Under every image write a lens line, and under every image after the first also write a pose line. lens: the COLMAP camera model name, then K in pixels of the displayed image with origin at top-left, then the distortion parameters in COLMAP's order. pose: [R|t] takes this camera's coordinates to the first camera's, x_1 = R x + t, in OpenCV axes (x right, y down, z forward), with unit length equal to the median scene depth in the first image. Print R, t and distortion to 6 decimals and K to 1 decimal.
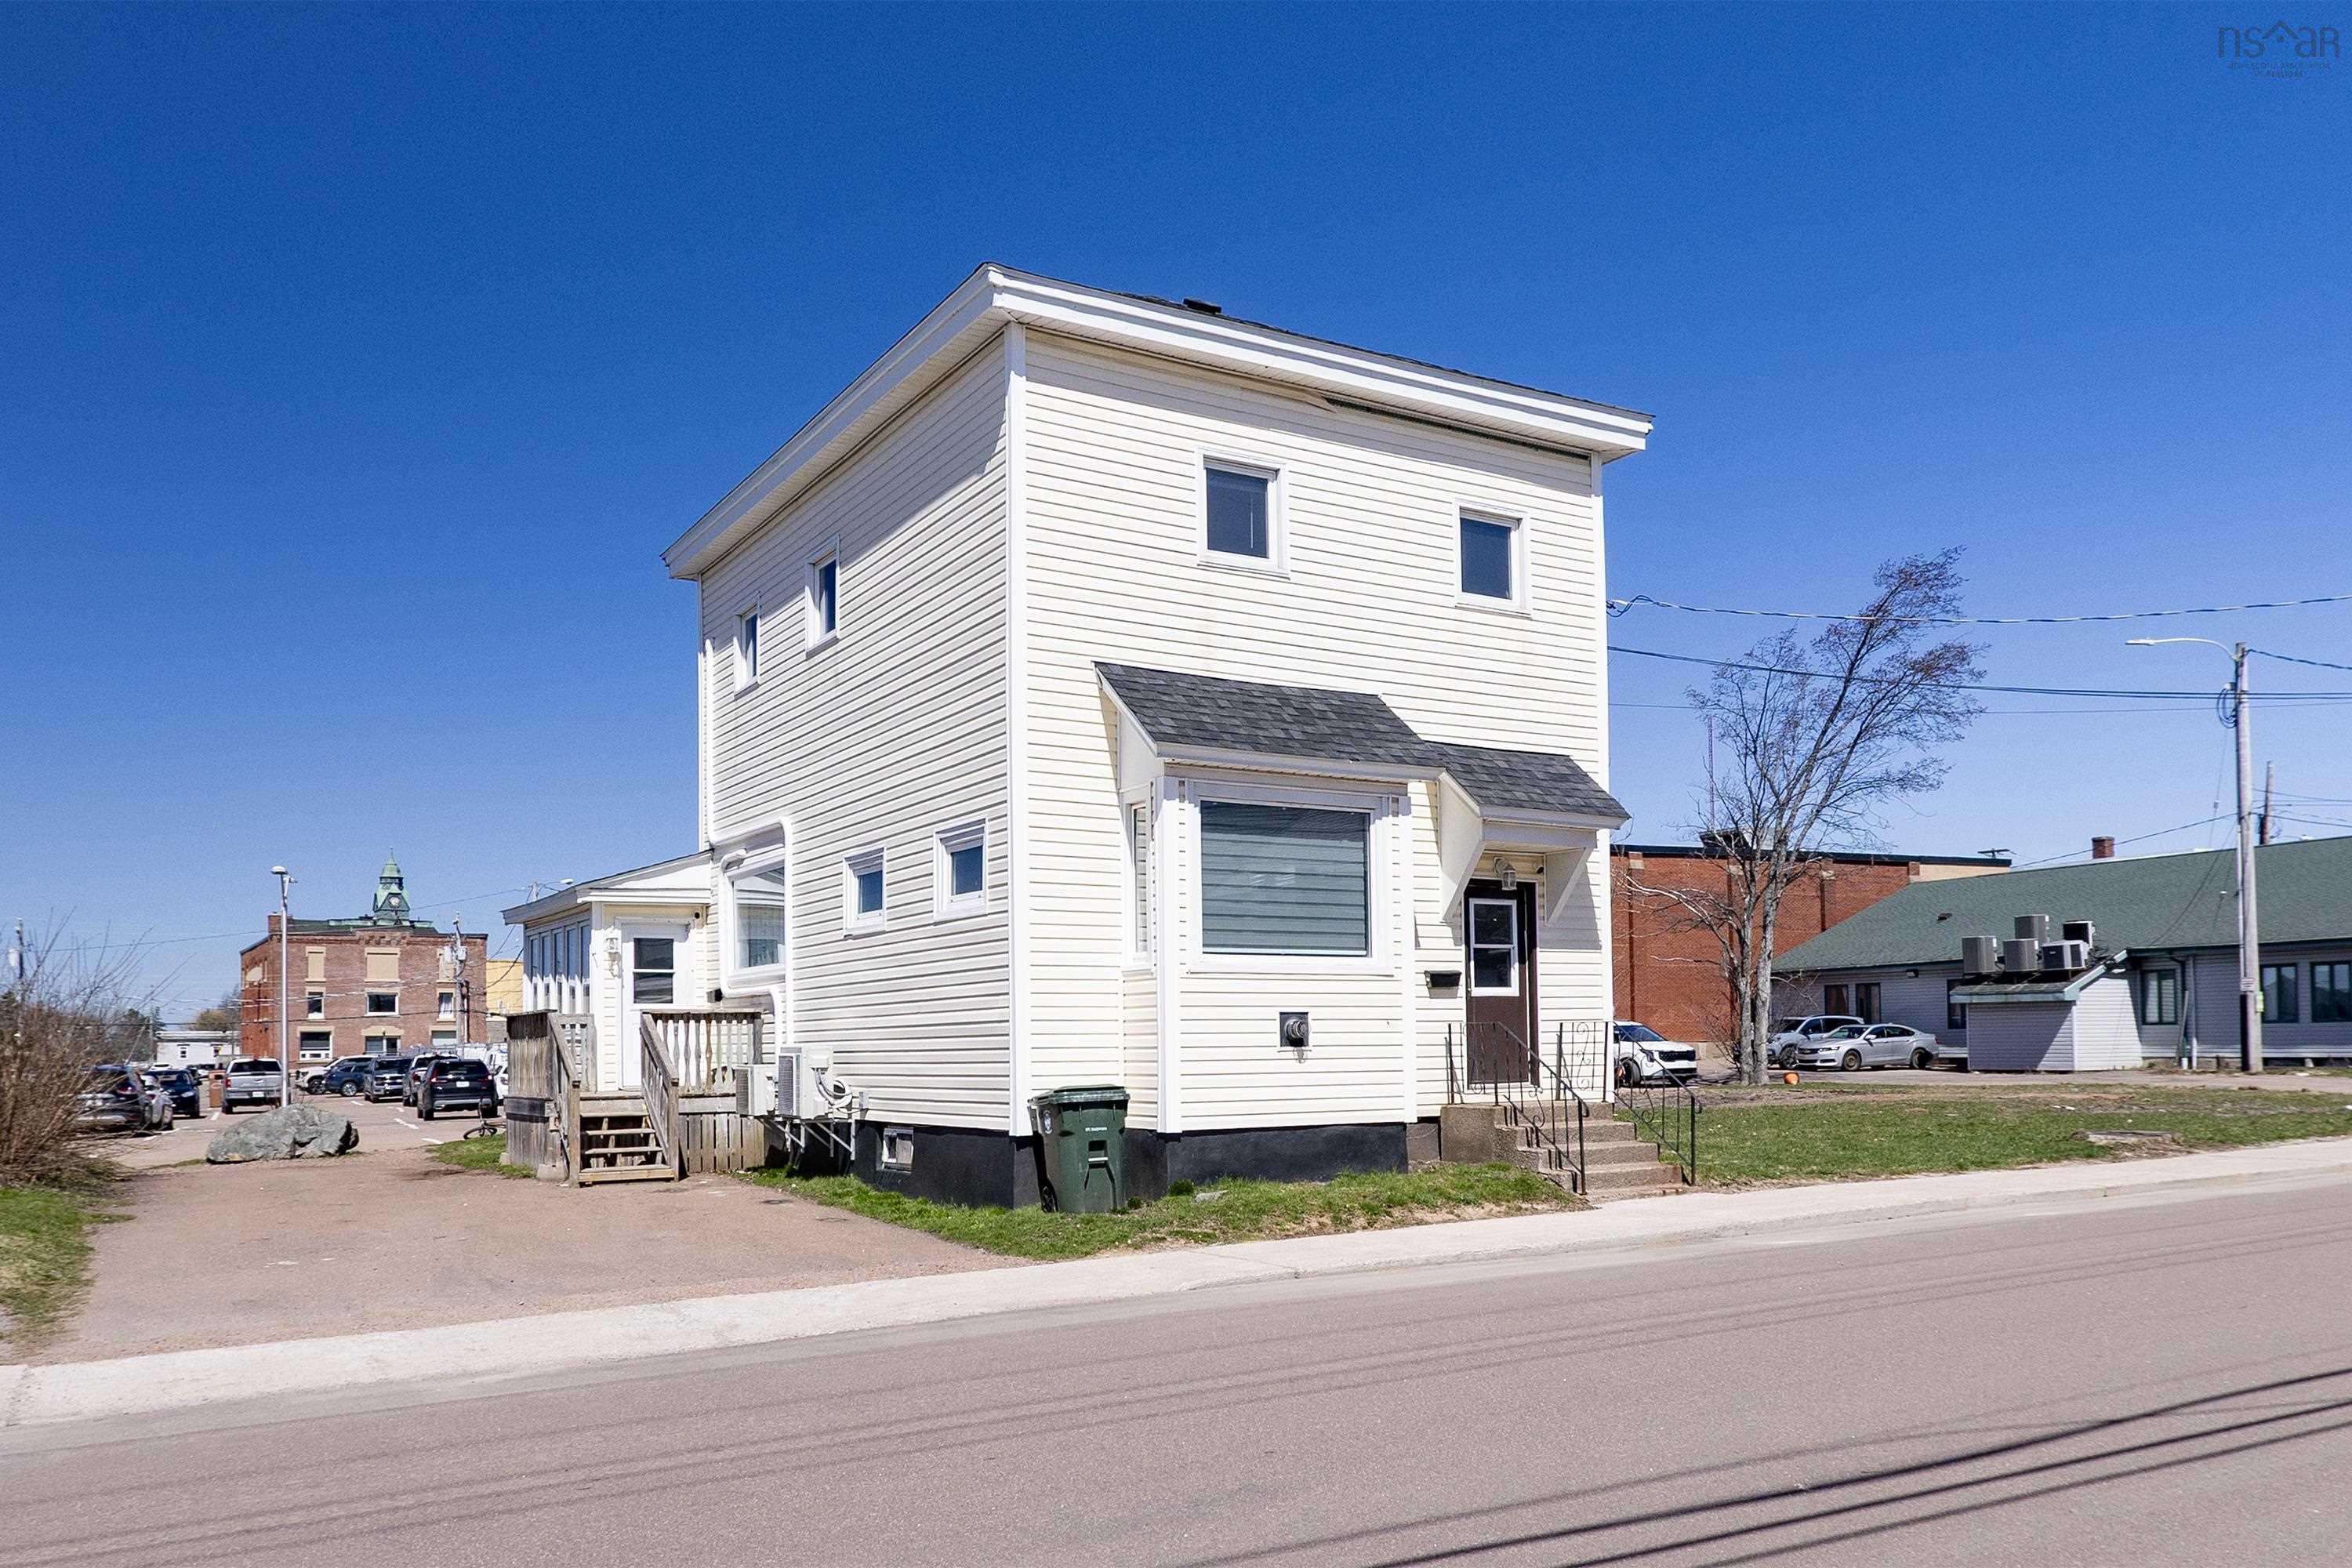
lens RADIAL K [[1113.8, 0, 1175.2], [0, 1113.8, 772.4], [0, 0, 1]] dist [-0.002375, -0.001127]
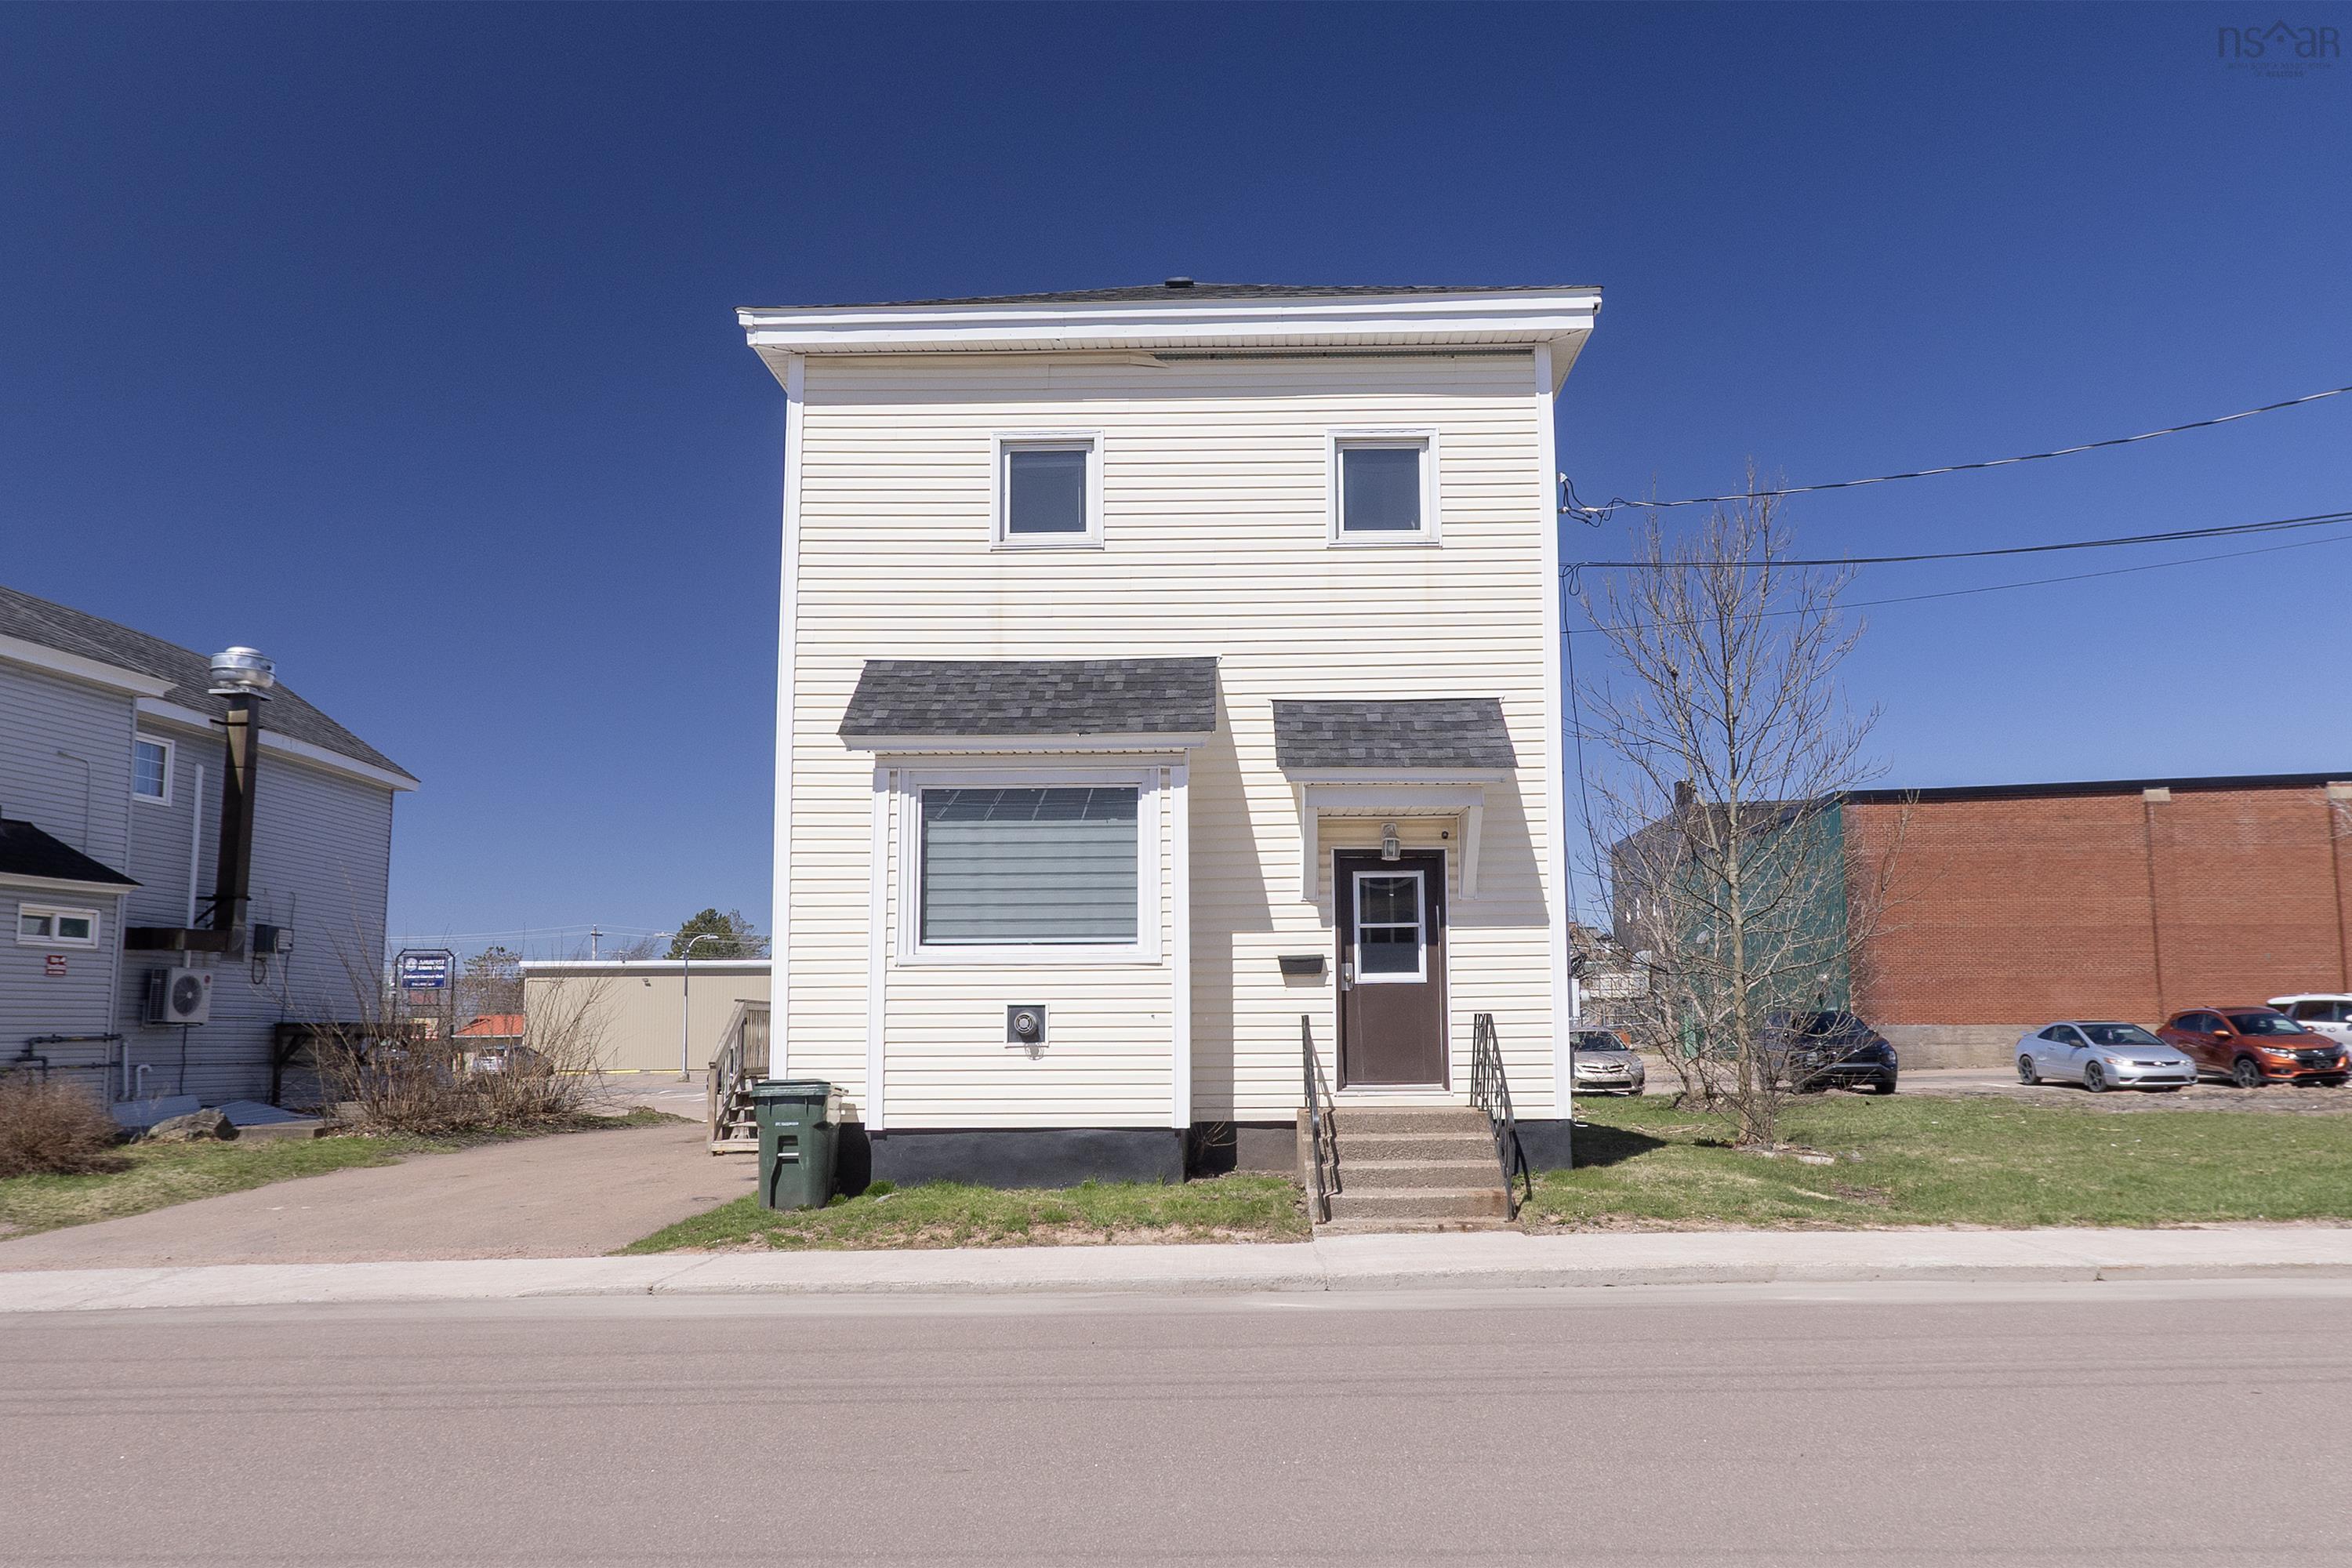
lens RADIAL K [[1083.2, 0, 1176.3], [0, 1083.2, 718.0], [0, 0, 1]] dist [-0.002579, -0.000607]
pose [[0.928936, -0.097905, -0.357062, 0.490485], [0.084544, 0.995016, -0.052878, 0.026980], [0.360459, 0.018933, 0.932583, 0.155855]]
